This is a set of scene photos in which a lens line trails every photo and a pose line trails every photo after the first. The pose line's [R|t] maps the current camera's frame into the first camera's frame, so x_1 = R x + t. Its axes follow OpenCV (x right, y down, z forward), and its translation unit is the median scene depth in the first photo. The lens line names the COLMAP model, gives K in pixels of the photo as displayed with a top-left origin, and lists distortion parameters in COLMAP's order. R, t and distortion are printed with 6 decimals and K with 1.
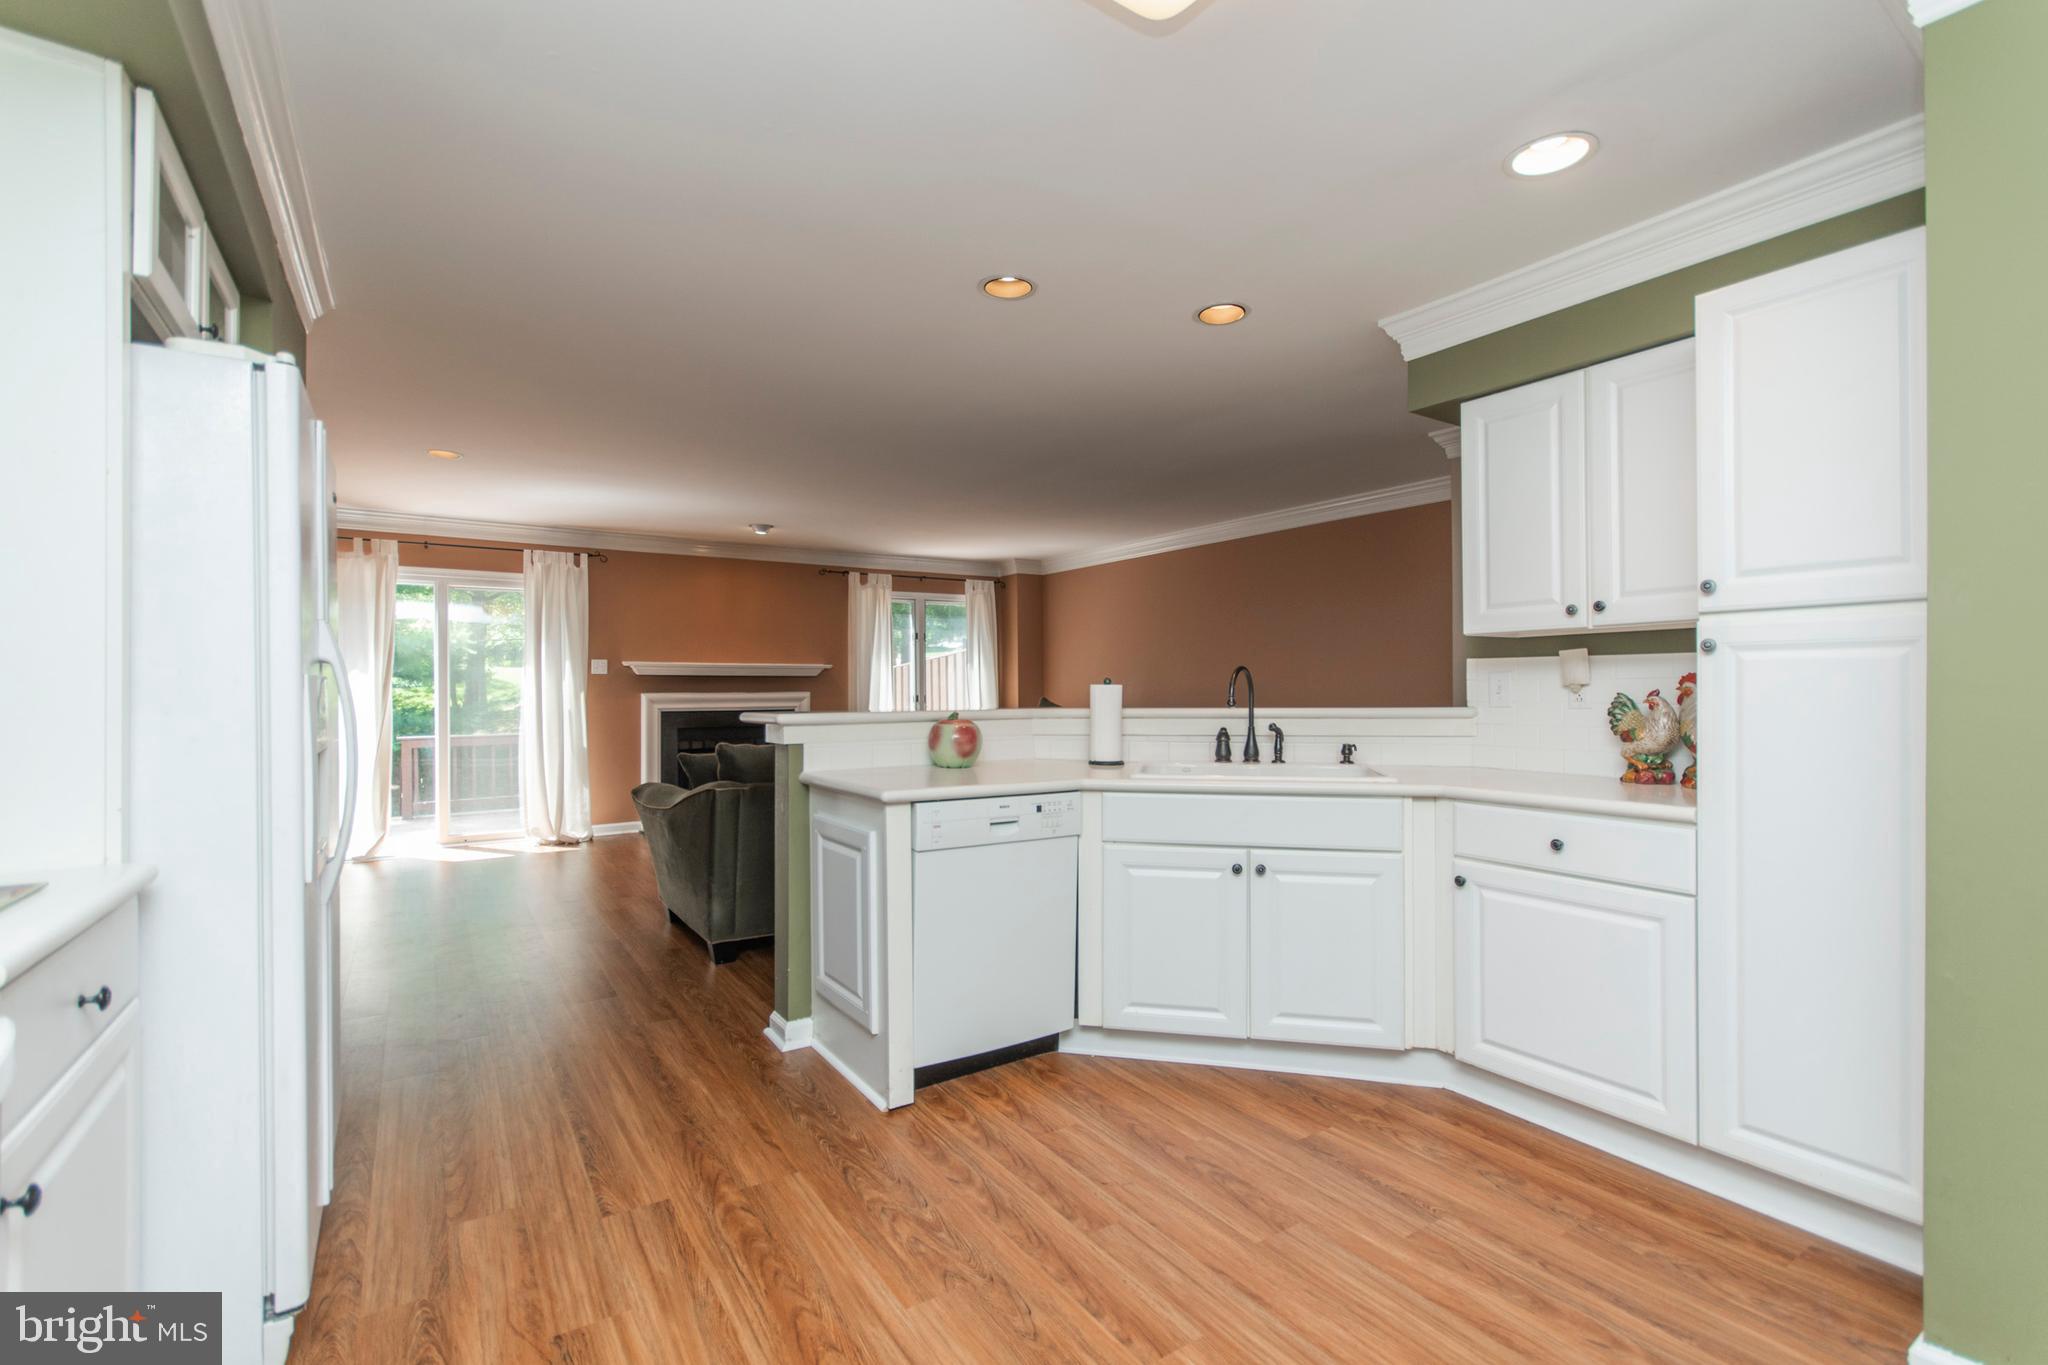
lens RADIAL K [[910.8, 0, 1013.0], [0, 910.8, 698.1], [0, 0, 1]] dist [-0.003284, -0.000121]
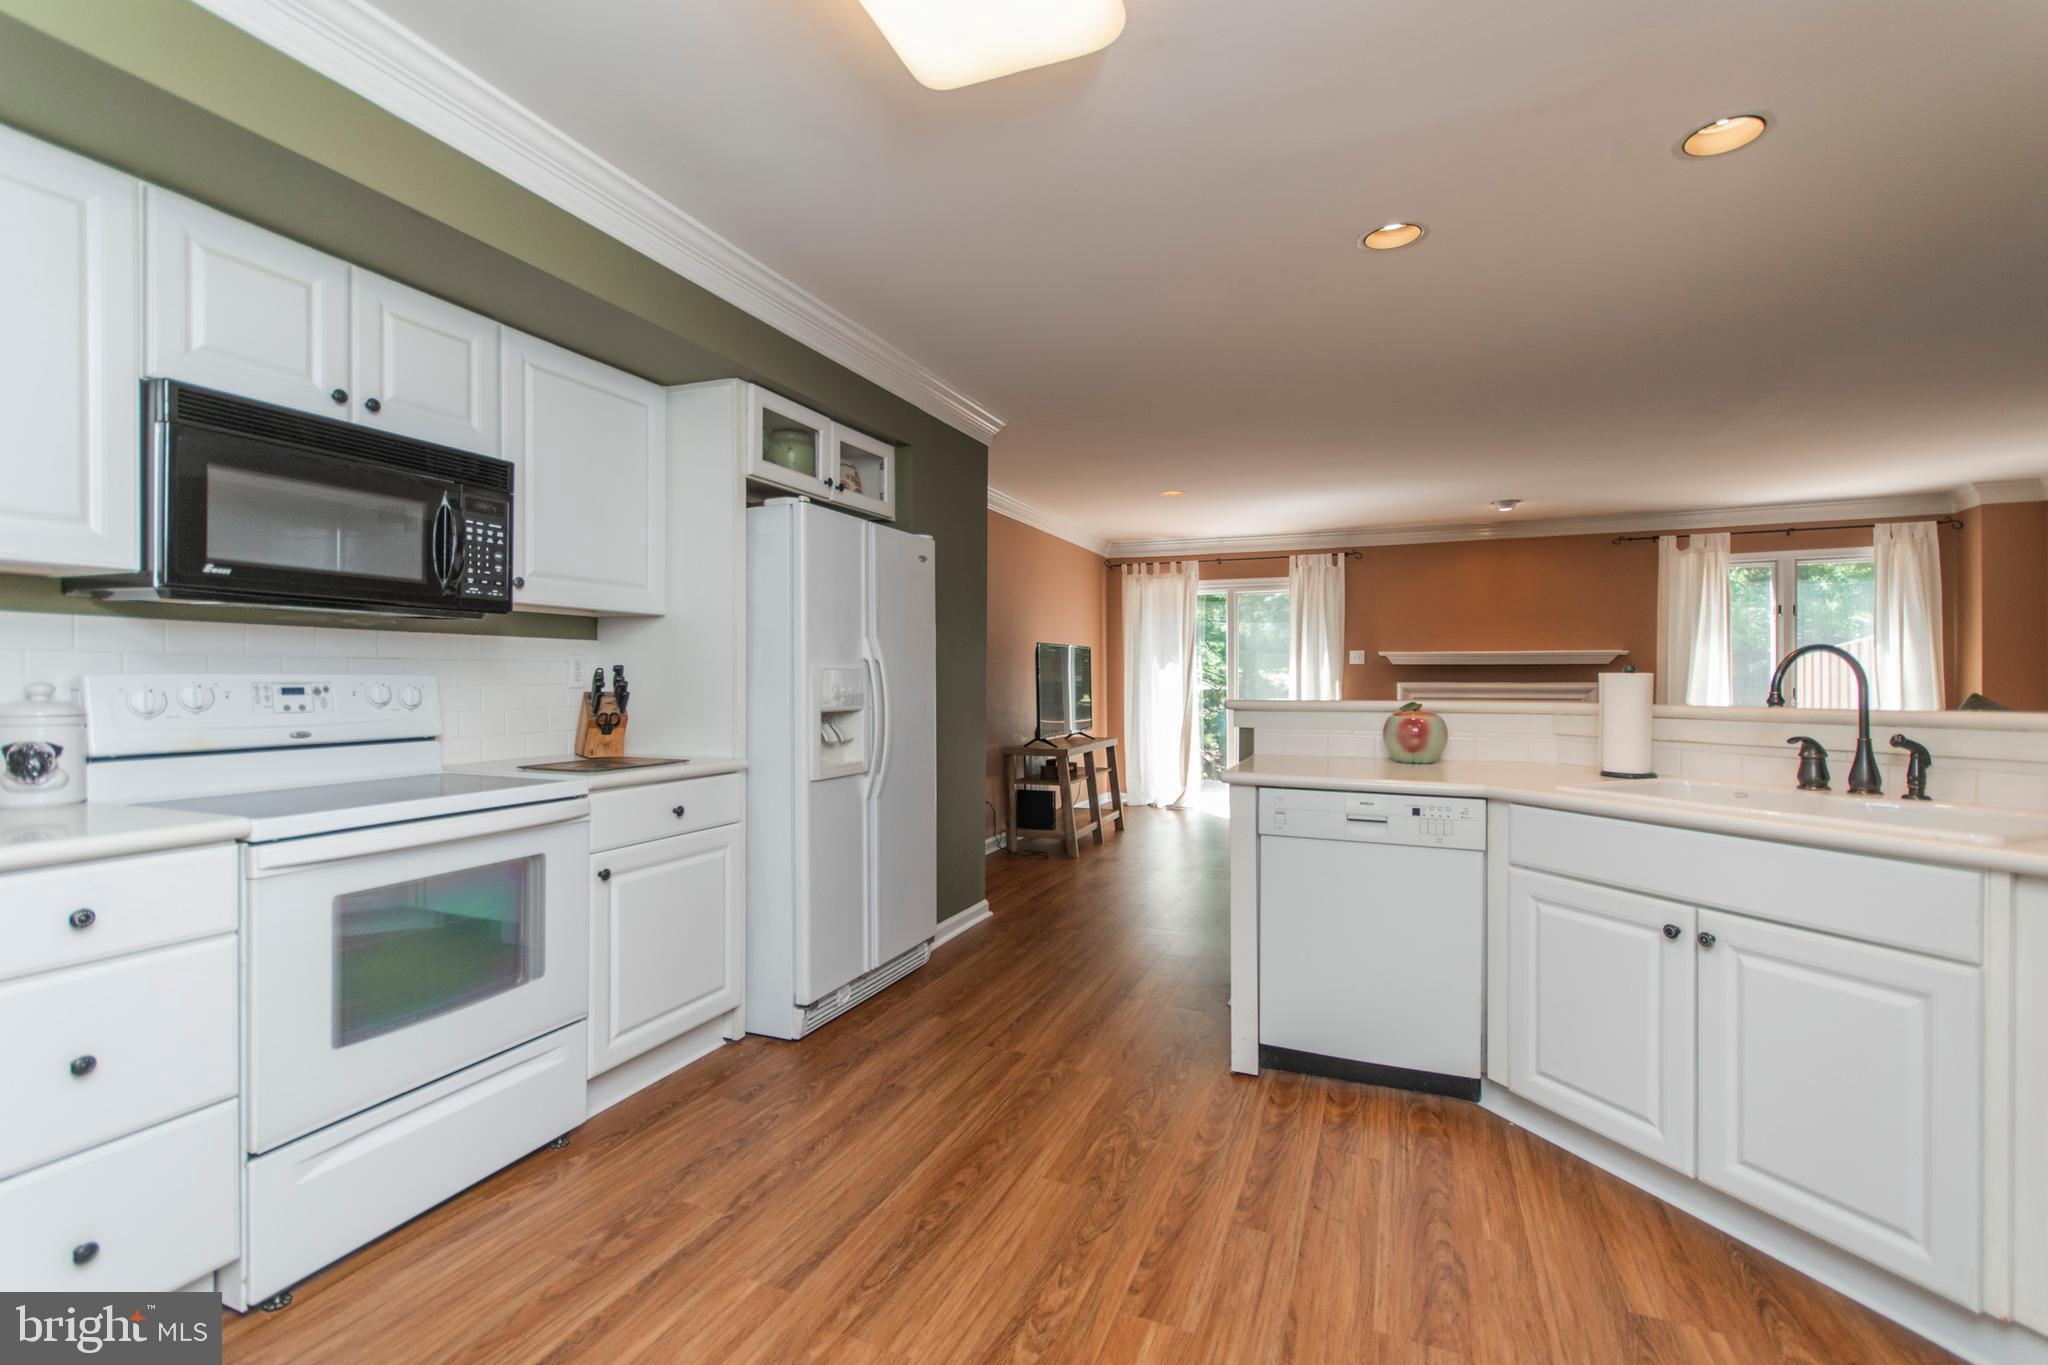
lens RADIAL K [[903.4, 0, 989.4], [0, 903.4, 683.2], [0, 0, 1]] dist [-0.002575, -0.000303]
pose [[0.546658, 0.008808, -0.837310, 0.460486], [-0.012981, 0.999914, 0.002043, -0.000960], [0.837256, 0.009752, 0.546725, 0.139813]]
